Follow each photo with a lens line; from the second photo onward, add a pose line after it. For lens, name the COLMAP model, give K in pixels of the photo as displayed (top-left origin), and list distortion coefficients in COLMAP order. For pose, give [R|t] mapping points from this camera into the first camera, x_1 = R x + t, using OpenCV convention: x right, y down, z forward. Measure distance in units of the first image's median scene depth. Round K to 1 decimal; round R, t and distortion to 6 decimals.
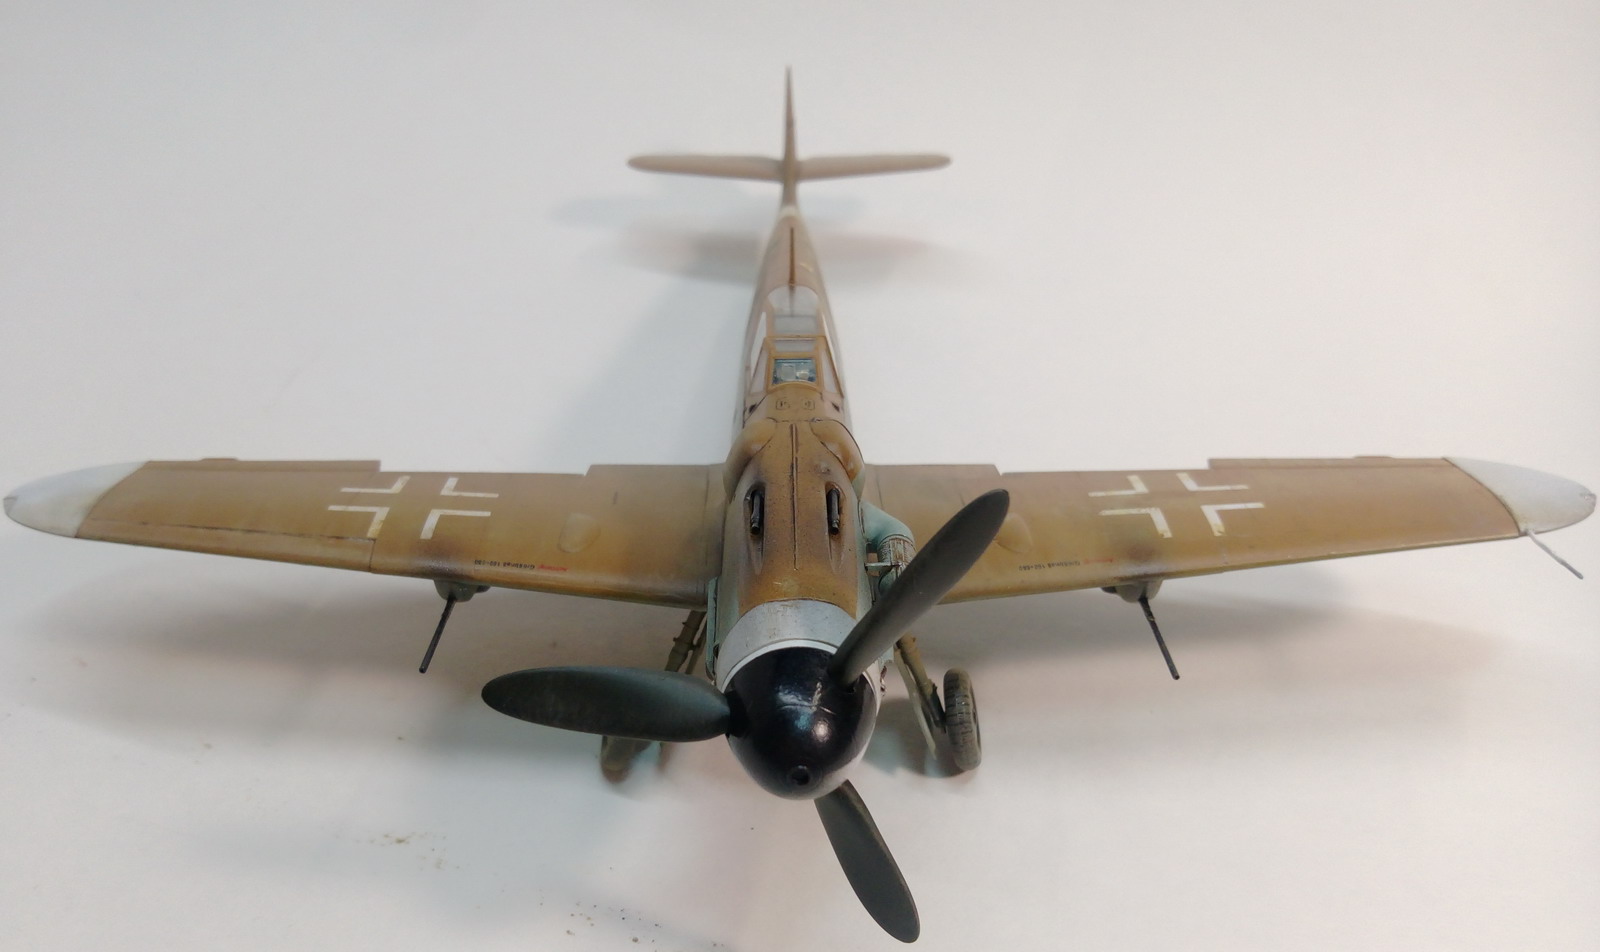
lens RADIAL K [[1400.0, 0, 793.7], [0, 1400.0, 479.4], [0, 0, 1]] dist [-0.006204, -0.011272]
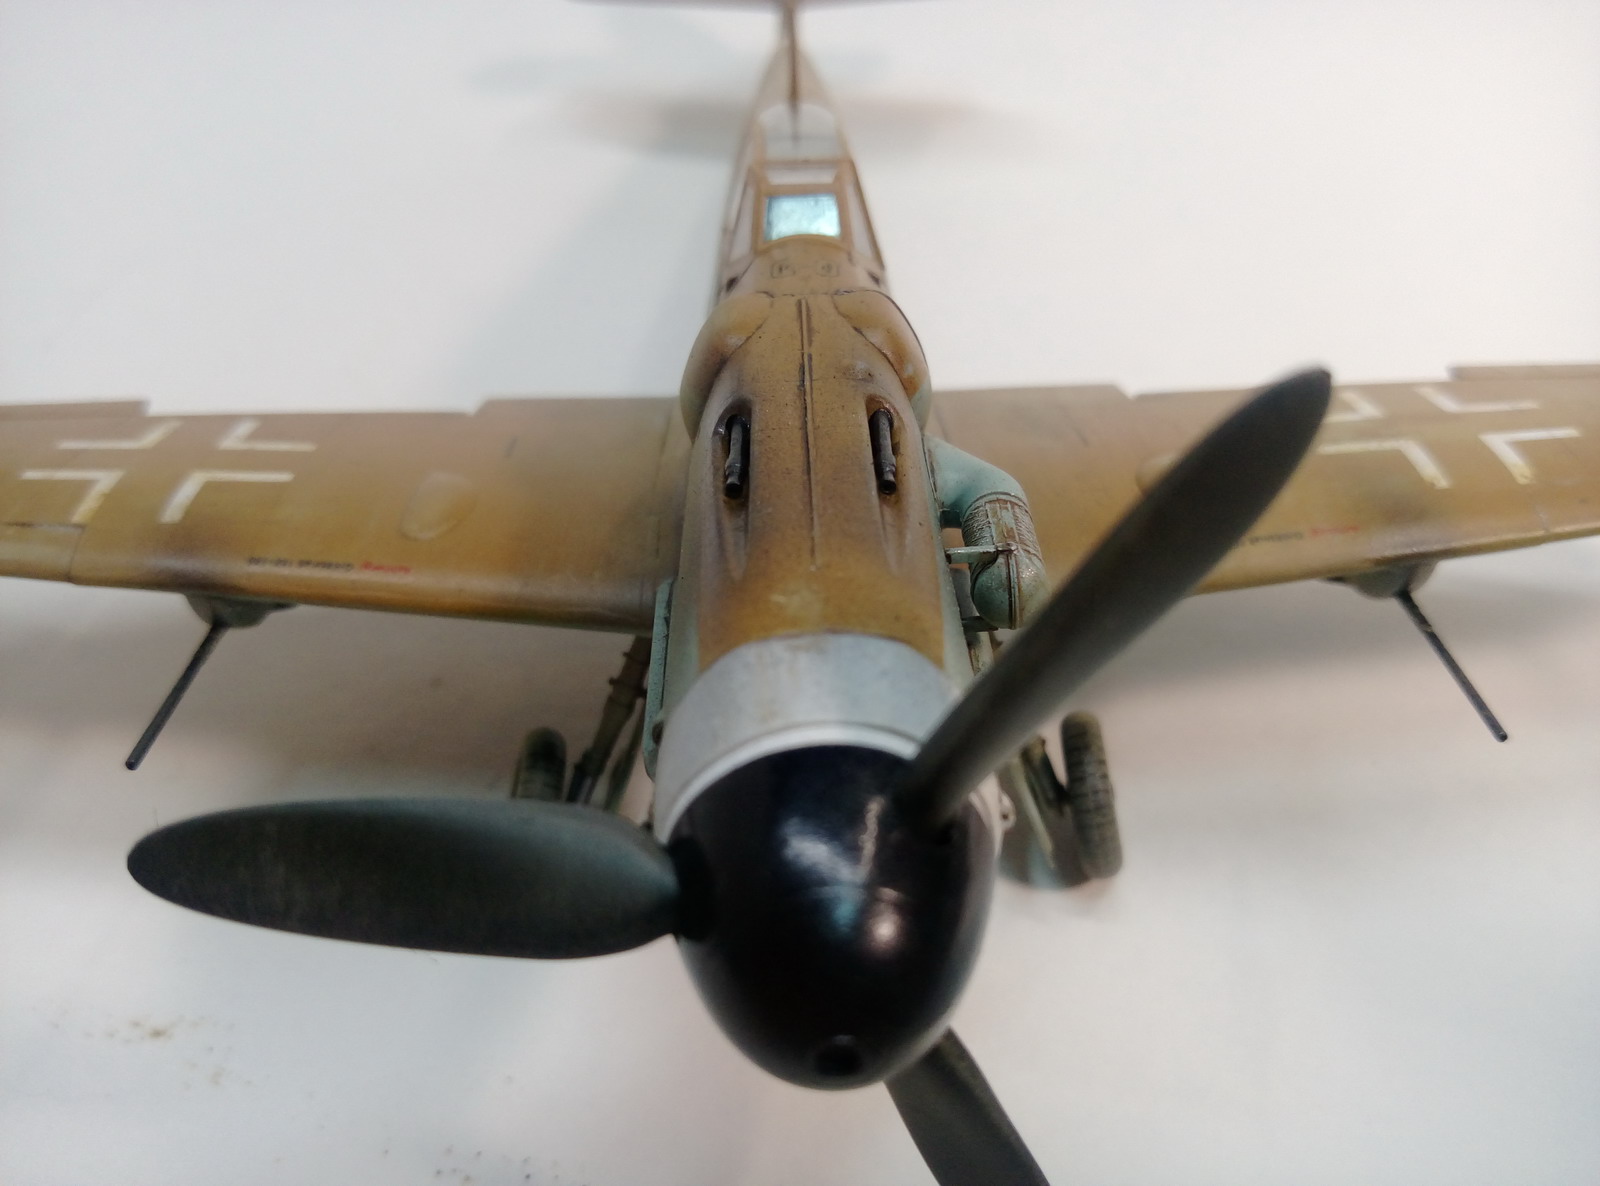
lens RADIAL K [[1346.7, 0, 805.3], [0, 1346.7, 598.4], [0, 0, 1]] dist [0.012965, -0.121729]
pose [[0.999682, -0.025177, -0.001637, -0.001125], [0.025207, 0.993852, 0.107813, 0.020998], [-0.001088, -0.107820, 0.994170, 0.454600]]
